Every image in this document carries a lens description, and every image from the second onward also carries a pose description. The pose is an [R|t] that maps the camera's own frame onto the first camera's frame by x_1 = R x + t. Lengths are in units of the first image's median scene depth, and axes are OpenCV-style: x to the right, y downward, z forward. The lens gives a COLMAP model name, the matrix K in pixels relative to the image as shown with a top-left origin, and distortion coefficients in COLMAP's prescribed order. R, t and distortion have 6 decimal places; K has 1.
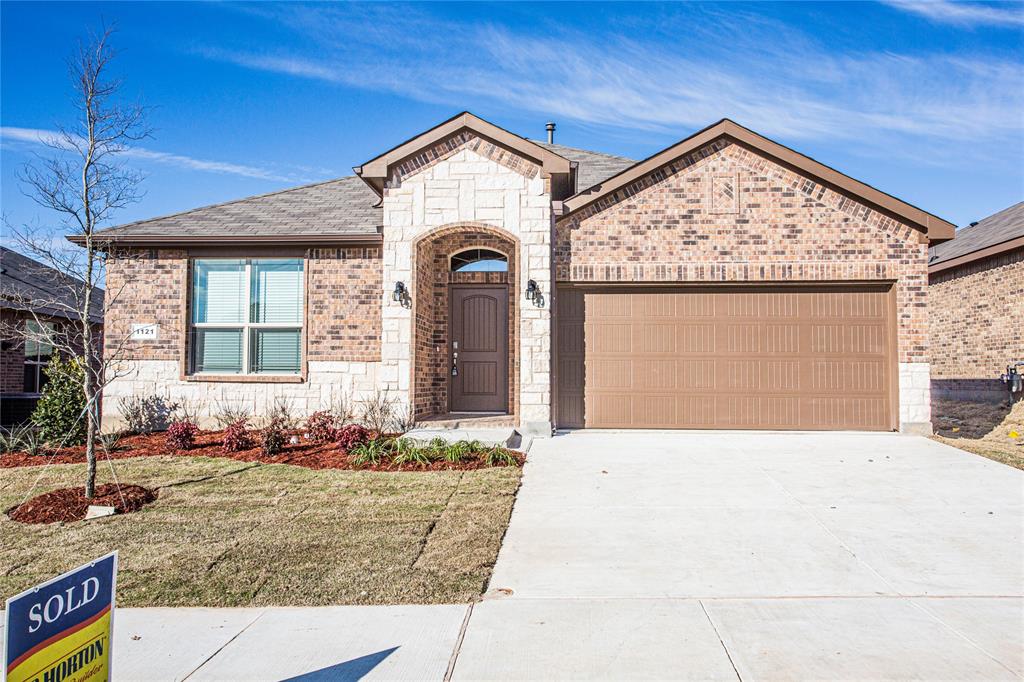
lens RADIAL K [[868.8, 0, 512.3], [0, 868.8, 339.0], [0, 0, 1]] dist [0.008086, 0.004549]
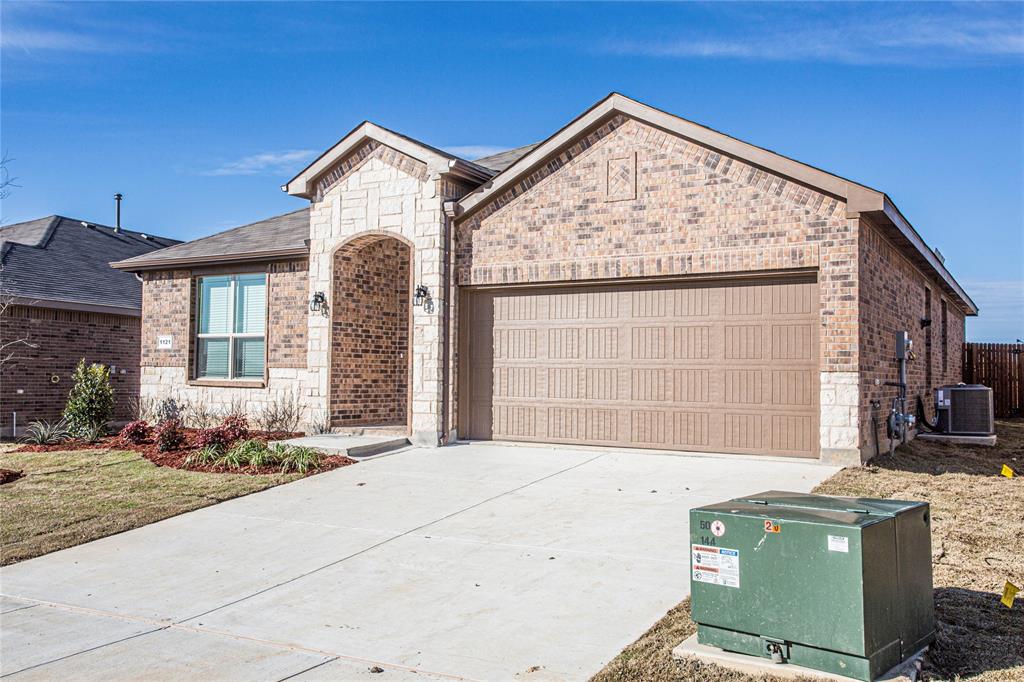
lens RADIAL K [[924.4, 0, 511.2], [0, 924.4, 342.3], [0, 0, 1]] dist [0.007012, 0.037214]
pose [[0.884442, -0.010554, -0.466530, 0.578227], [0.013924, 0.999896, 0.003778, -0.006761], [0.466442, -0.009837, 0.884497, 0.124725]]
